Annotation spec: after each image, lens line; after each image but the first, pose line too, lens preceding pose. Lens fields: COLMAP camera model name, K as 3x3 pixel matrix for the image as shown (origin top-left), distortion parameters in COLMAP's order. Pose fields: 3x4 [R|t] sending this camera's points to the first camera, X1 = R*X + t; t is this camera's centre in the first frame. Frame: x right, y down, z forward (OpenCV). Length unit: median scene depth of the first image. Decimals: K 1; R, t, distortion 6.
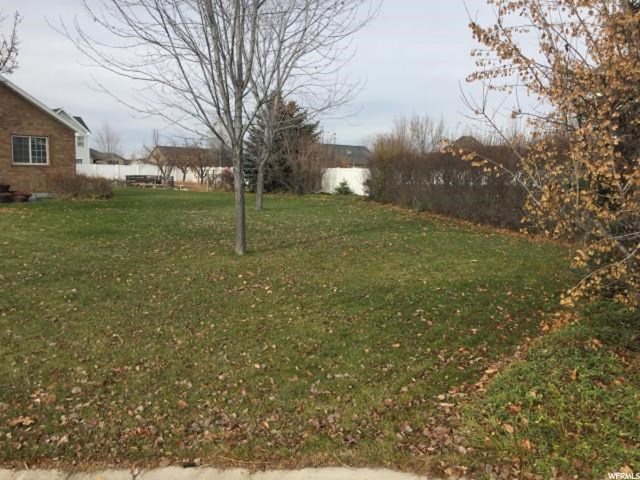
lens RADIAL K [[545.3, 0, 320.0], [0, 545.3, 240.0], [0, 0, 1]] dist [0.086250, -0.128063]
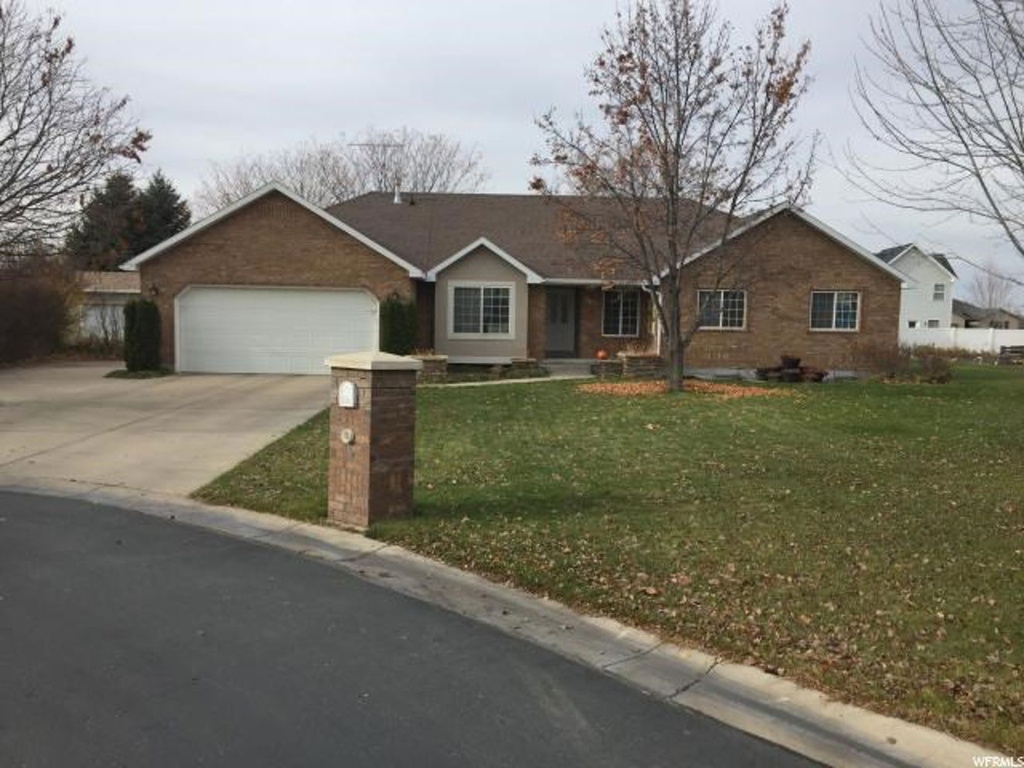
lens RADIAL K [[872.5, 0, 512.0], [0, 872.5, 384.0], [0, 0, 1]] dist [0.086250, -0.128063]
pose [[0.643369, 0.042246, -0.764390, 0.090970], [-0.097357, 0.994884, -0.026958, 0.003407], [0.759341, 0.091763, 0.644190, -0.046261]]
